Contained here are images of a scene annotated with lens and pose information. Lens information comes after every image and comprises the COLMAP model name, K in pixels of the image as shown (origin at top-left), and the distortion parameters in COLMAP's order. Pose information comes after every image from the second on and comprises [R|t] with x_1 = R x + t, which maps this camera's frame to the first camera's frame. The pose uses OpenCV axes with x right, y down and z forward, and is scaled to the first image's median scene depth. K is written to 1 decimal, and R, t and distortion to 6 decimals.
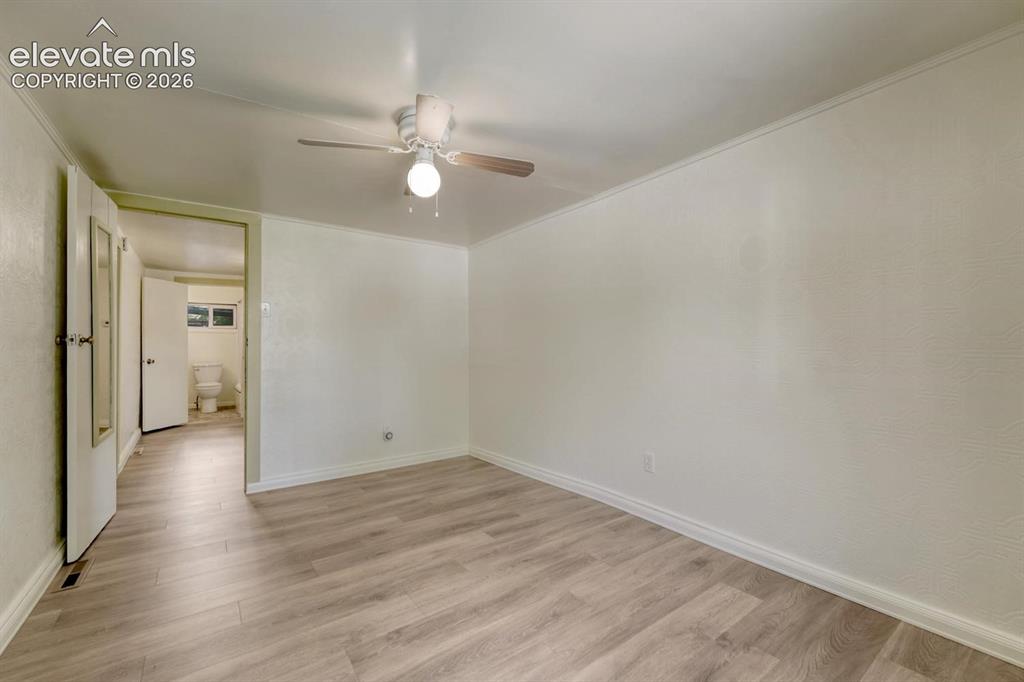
lens RADIAL K [[428.5, 0, 511.5], [0, 428.5, 344.4], [0, 0, 1]] dist [-0.005681, -0.000278]
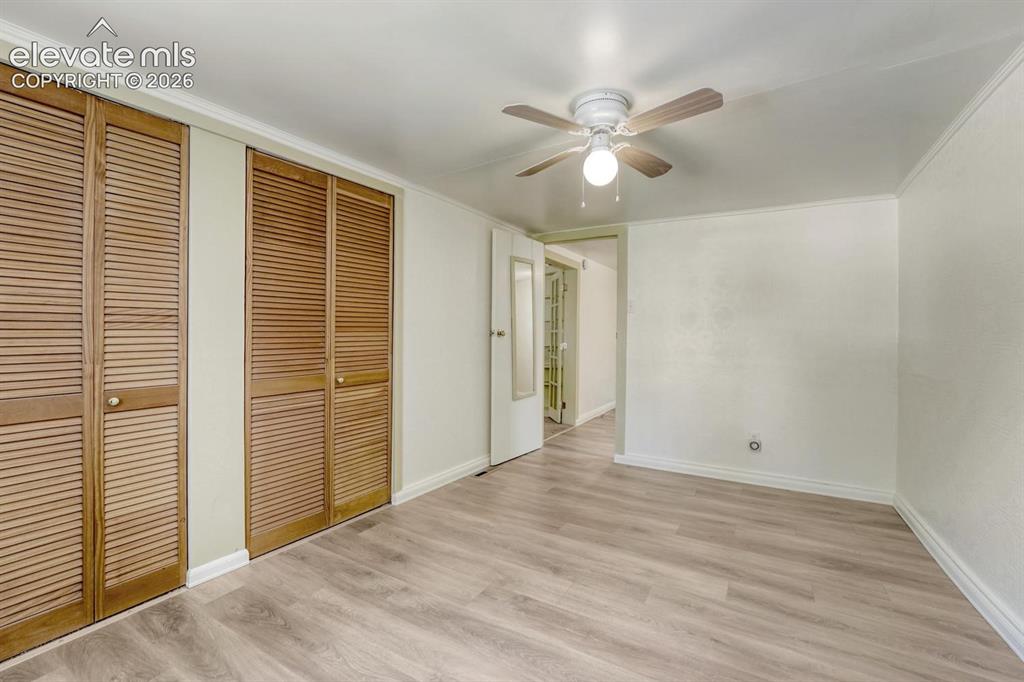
lens RADIAL K [[428.5, 0, 510.1], [0, 428.5, 339.9], [0, 0, 1]] dist [-0.005681, -0.000278]
pose [[0.400988, 0.016281, -0.915939, 0.422590], [-0.008255, 0.999866, 0.014159, -0.007087], [0.916046, 0.001884, 0.401068, 0.303781]]
